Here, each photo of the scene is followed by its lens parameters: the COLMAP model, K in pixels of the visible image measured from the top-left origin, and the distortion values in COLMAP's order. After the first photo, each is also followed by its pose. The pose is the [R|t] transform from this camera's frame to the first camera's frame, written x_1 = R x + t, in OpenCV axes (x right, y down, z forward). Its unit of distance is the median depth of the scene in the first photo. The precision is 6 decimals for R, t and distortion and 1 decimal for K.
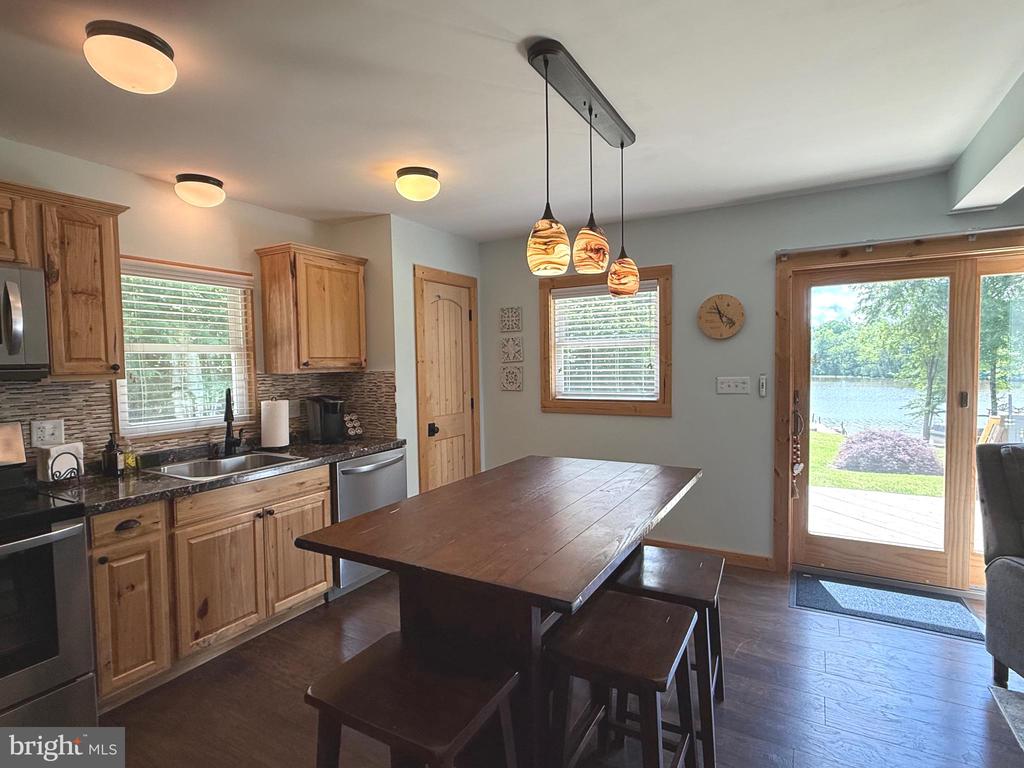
lens RADIAL K [[523.4, 0, 510.3], [0, 523.4, 384.6], [0, 0, 1]] dist [0.003521, 0.000935]
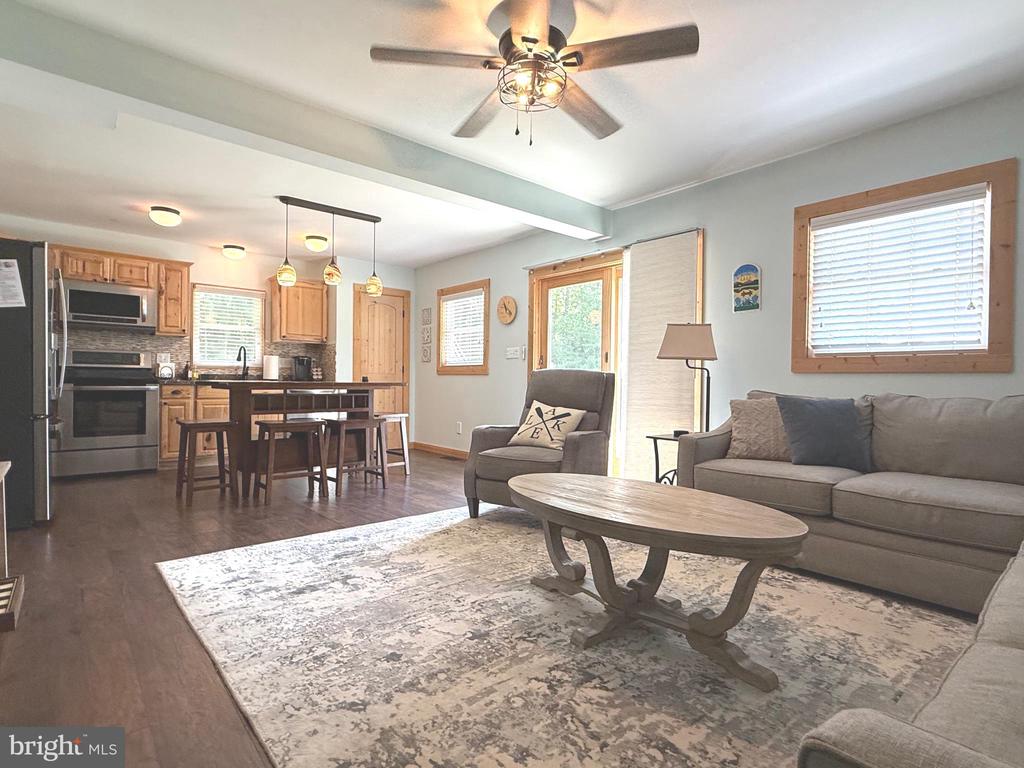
lens RADIAL K [[523.4, 0, 511.9], [0, 523.4, 388.4], [0, 0, 1]] dist [0.003521, 0.000935]
pose [[0.943887, 0.032096, -0.328705, 1.081824], [-0.042407, 0.998806, -0.024247, 0.168316], [0.327534, 0.036826, 0.944121, -0.556806]]
